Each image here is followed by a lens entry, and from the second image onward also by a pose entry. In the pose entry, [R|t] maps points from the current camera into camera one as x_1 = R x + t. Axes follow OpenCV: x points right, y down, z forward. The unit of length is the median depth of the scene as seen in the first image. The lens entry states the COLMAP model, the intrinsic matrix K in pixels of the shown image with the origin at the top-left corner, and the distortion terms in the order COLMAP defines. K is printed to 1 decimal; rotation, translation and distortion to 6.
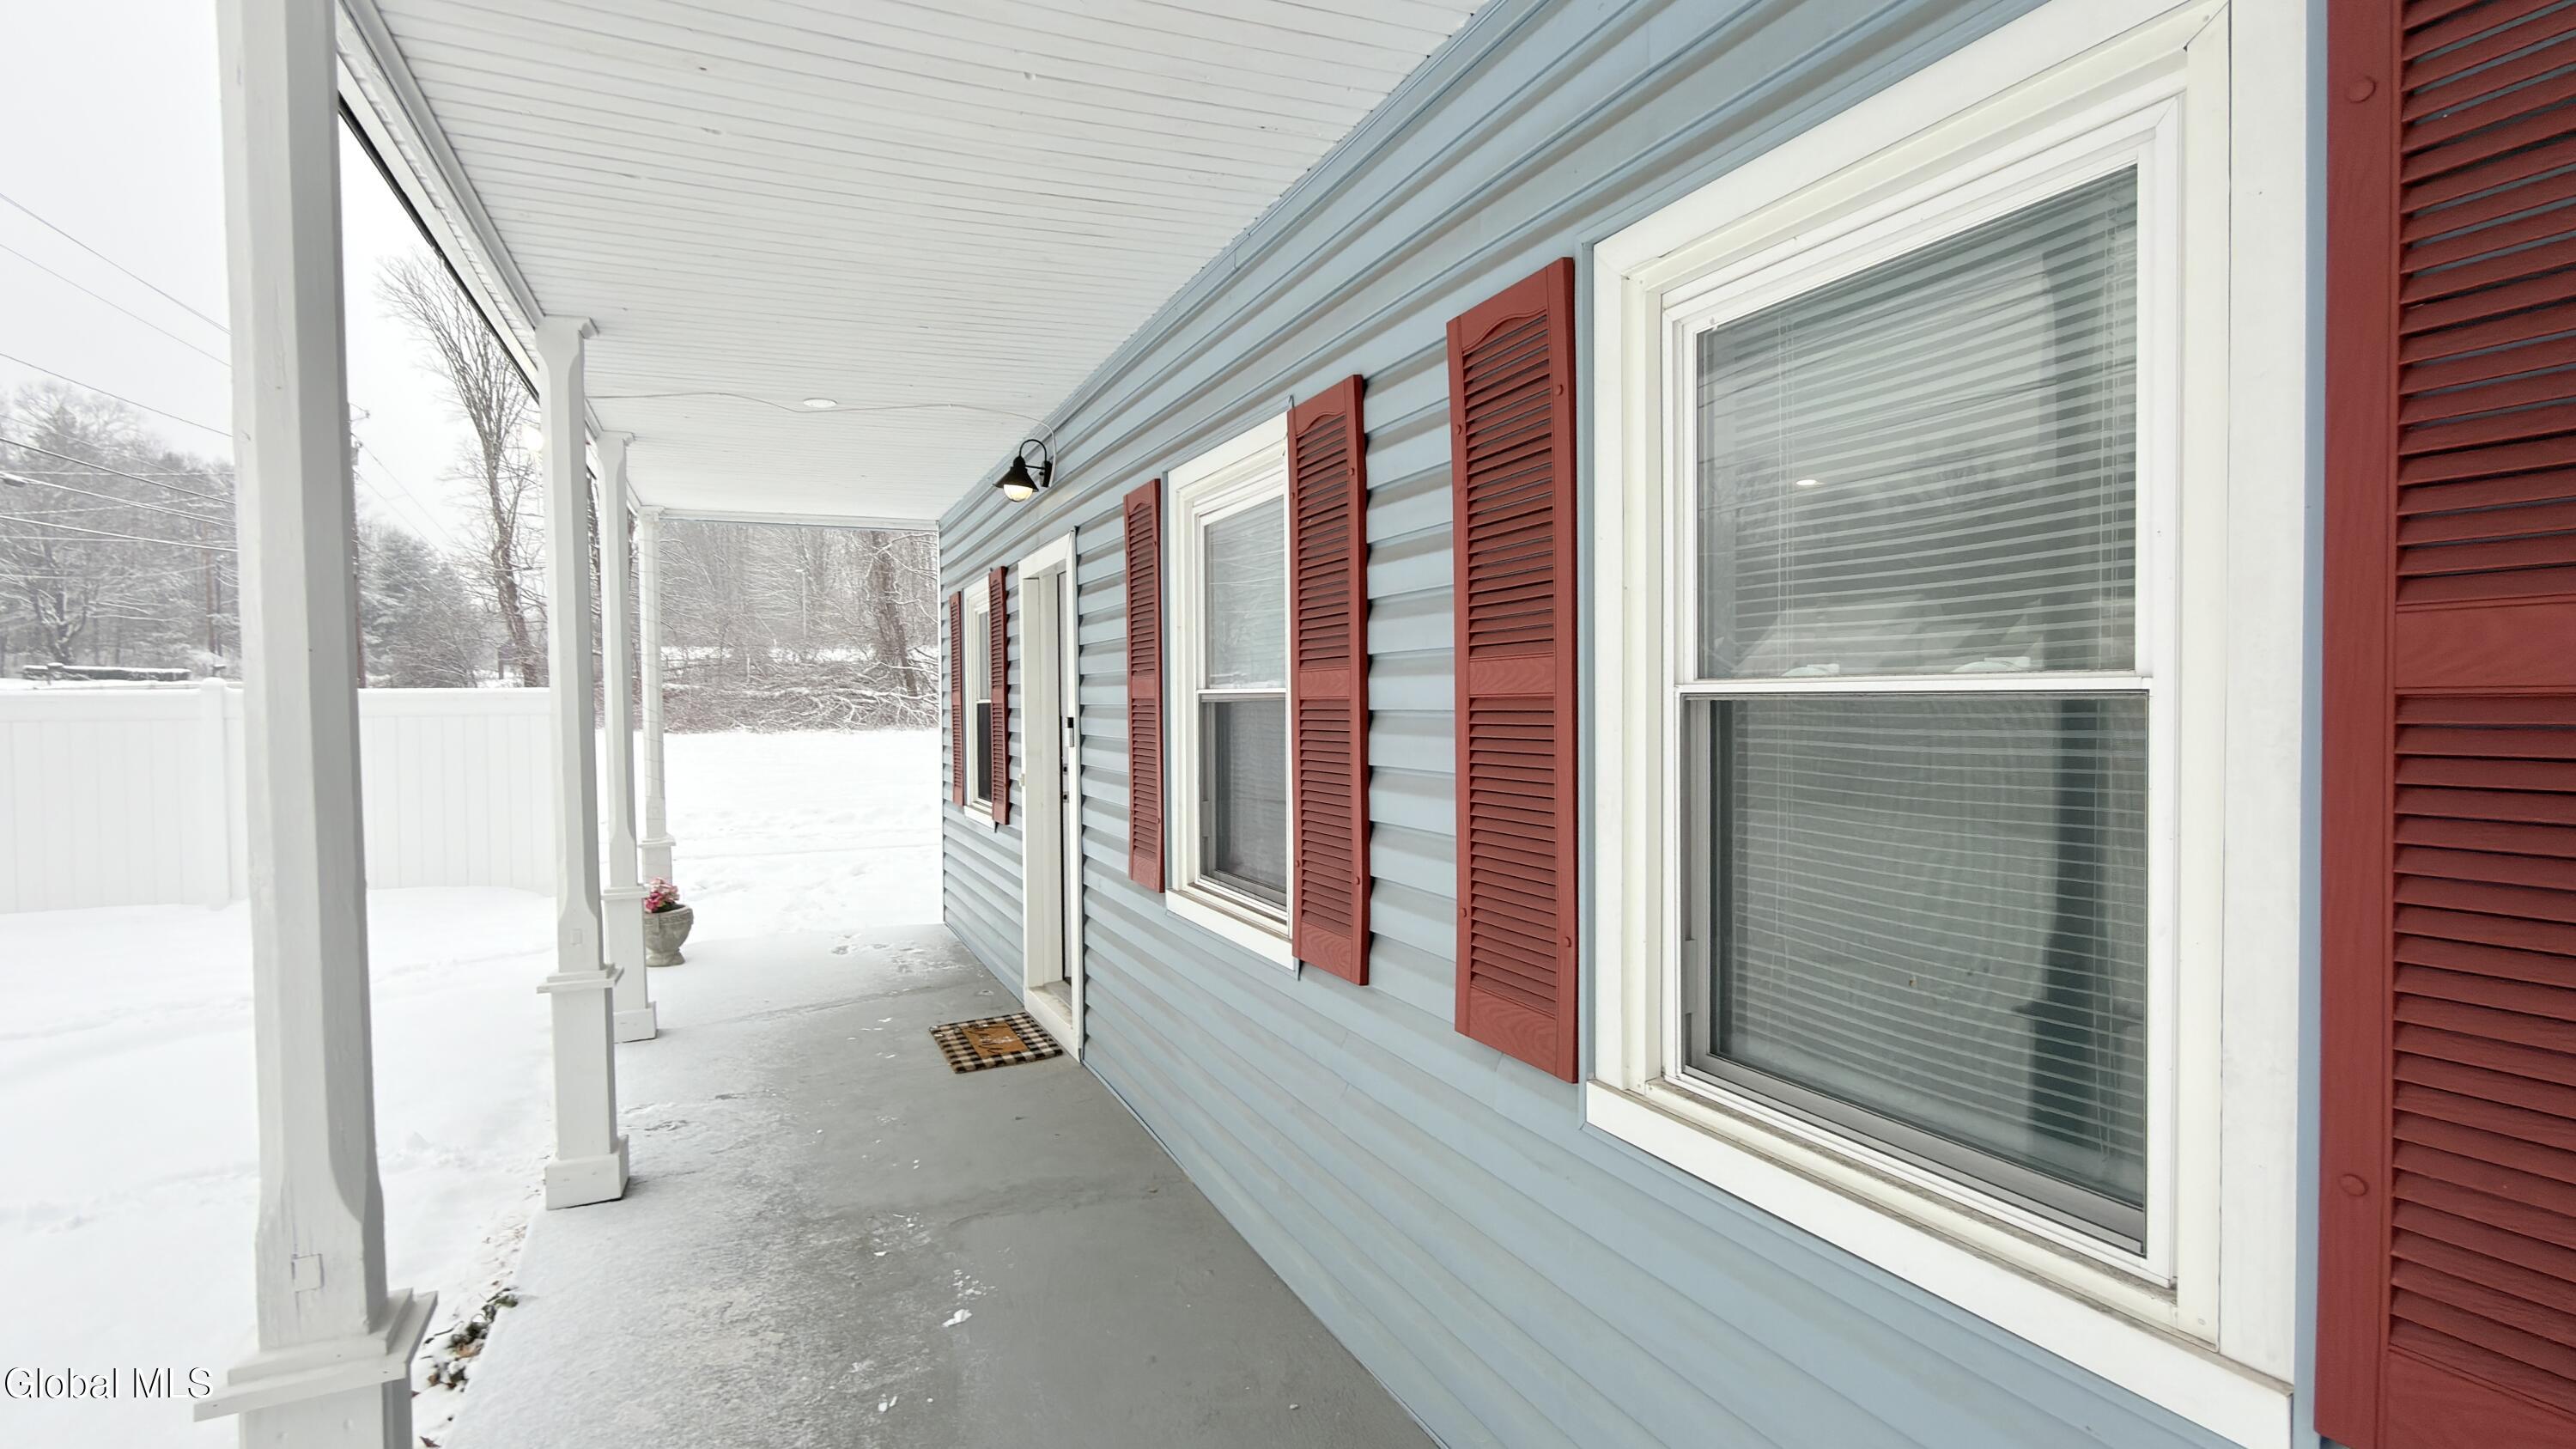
lens RADIAL K [[1179.8, 0, 1296.7], [0, 1179.8, 710.2], [0, 0, 1]] dist [0.003212, 0.000466]
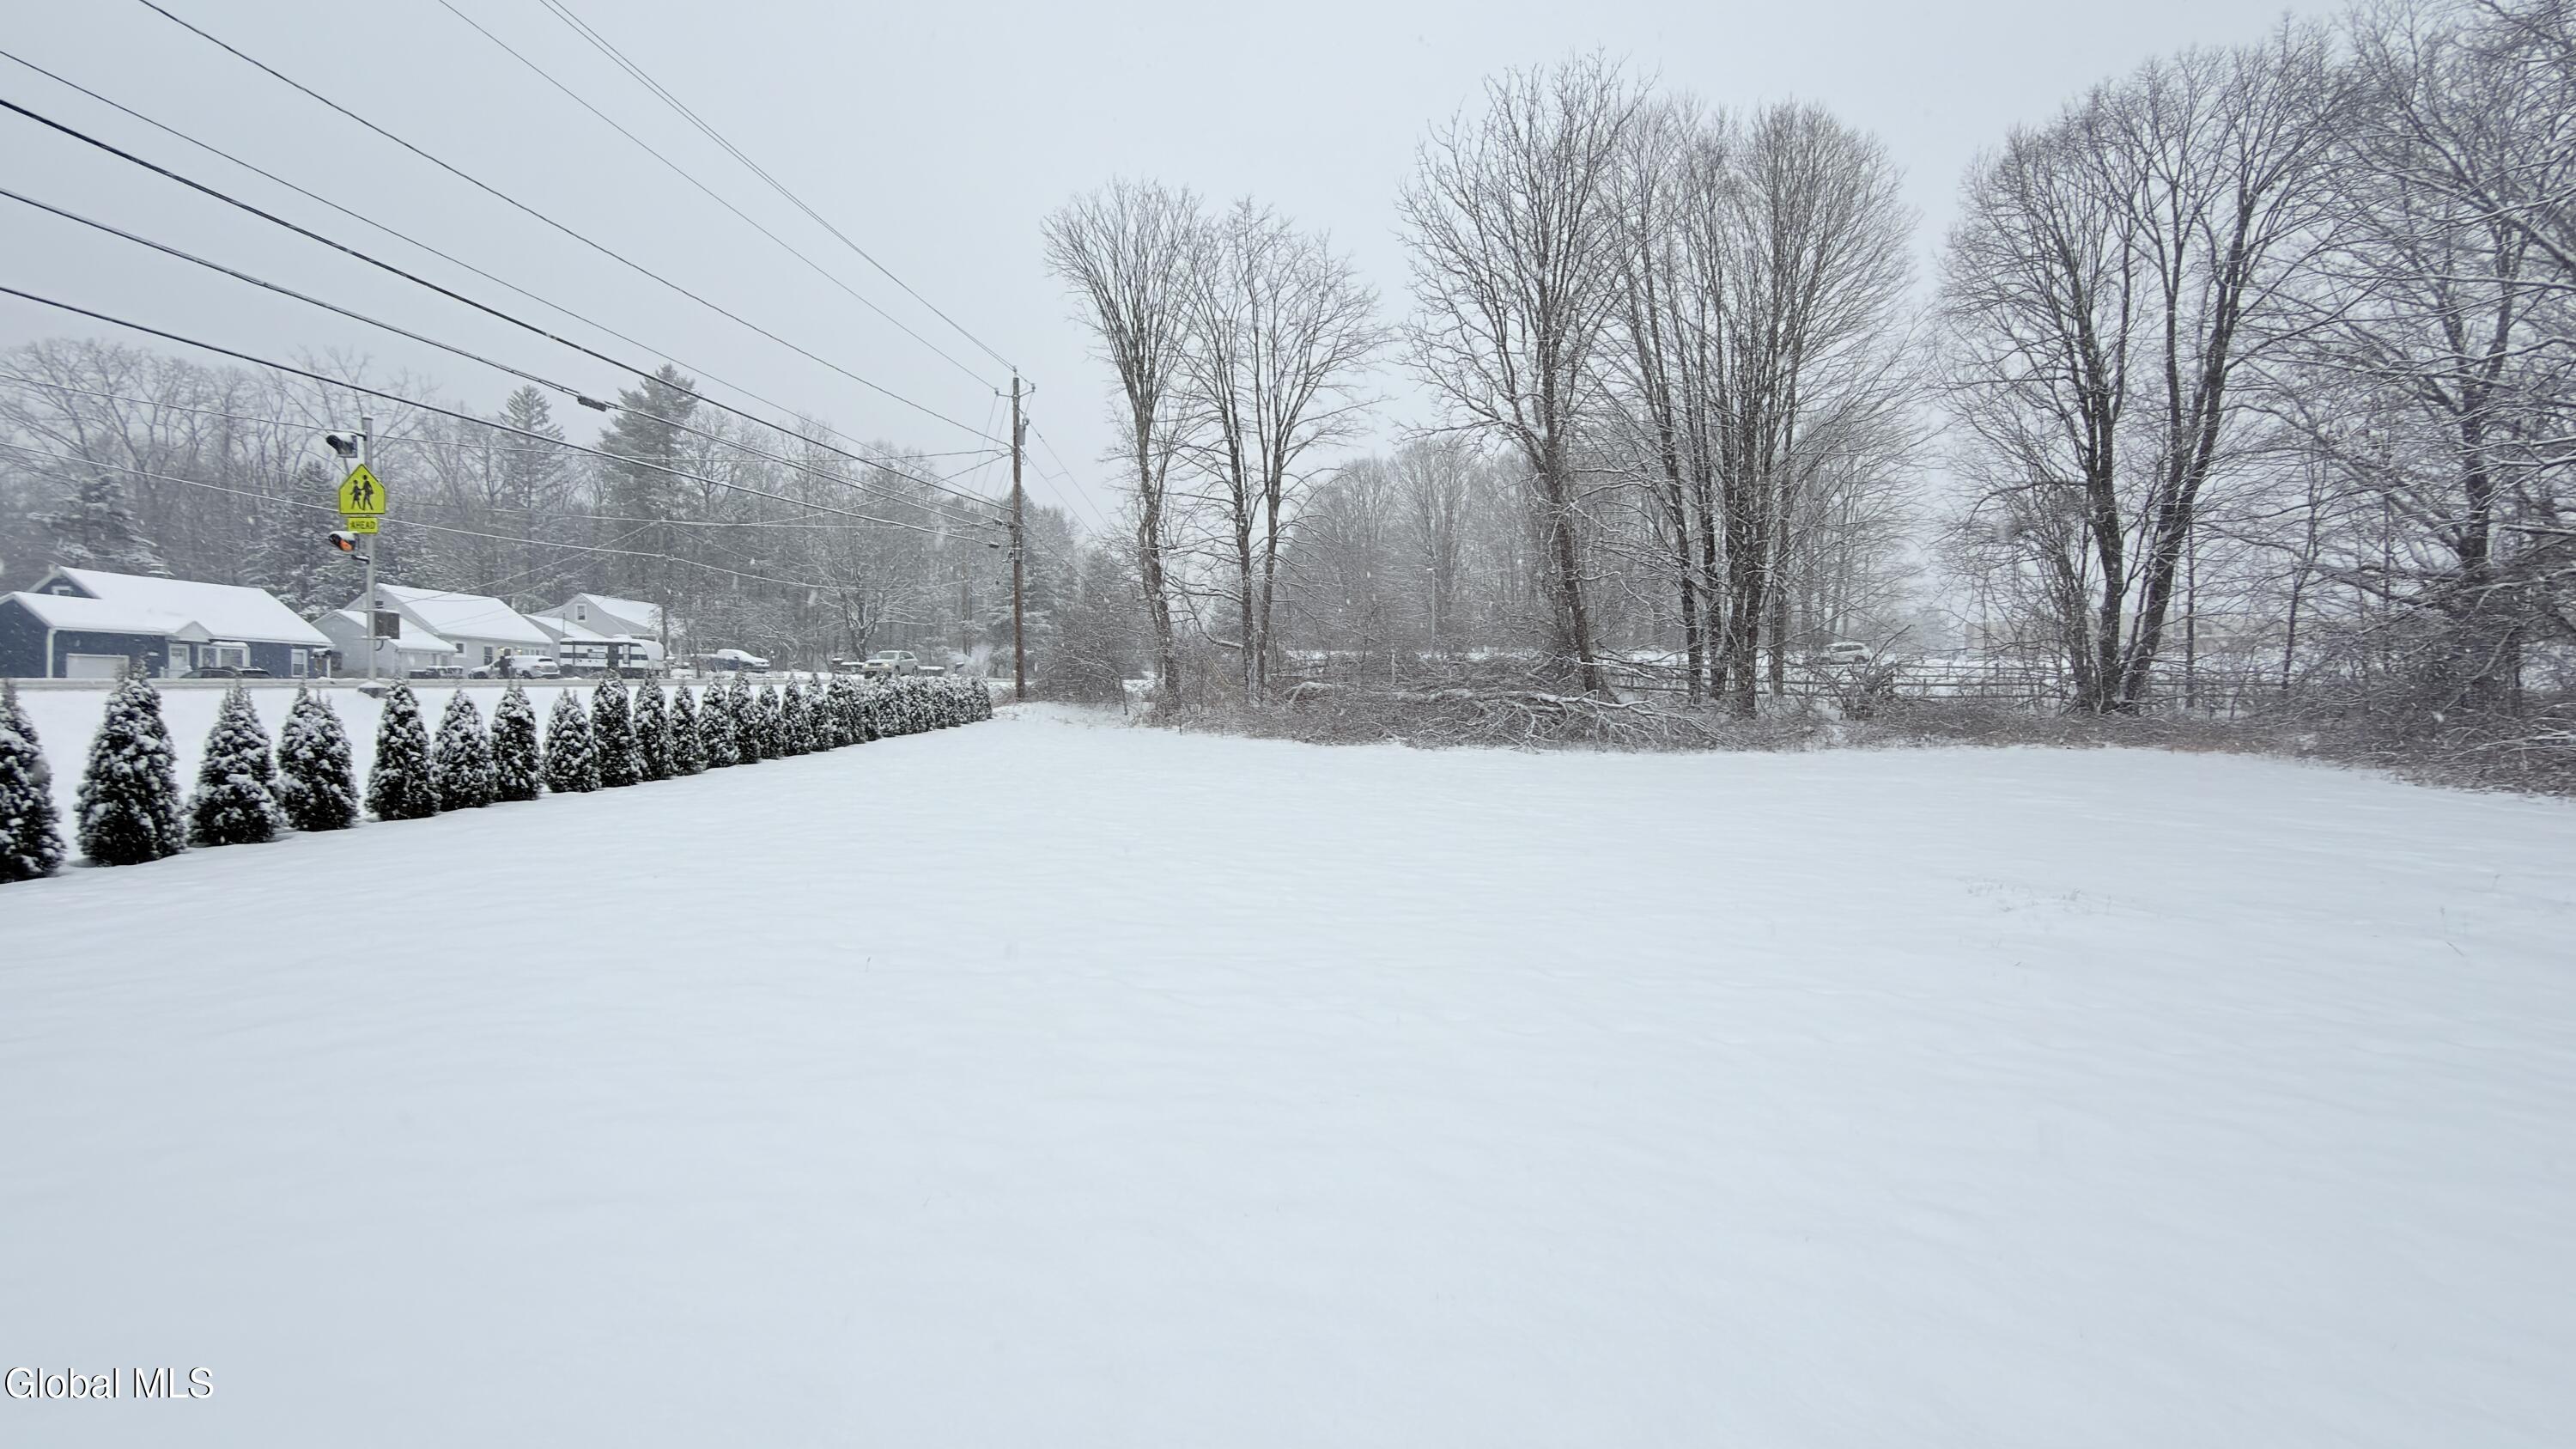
lens RADIAL K [[1154.4, 0, 1292.9], [0, 1154.4, 727.8], [0, 0, 1]] dist [-0.000145, -0.000381]
pose [[0.880843, 0.032861, -0.472267, -0.158751], [-0.029896, 0.999458, 0.013783, -0.001036], [0.472464, 0.001978, 0.881348, 0.280609]]
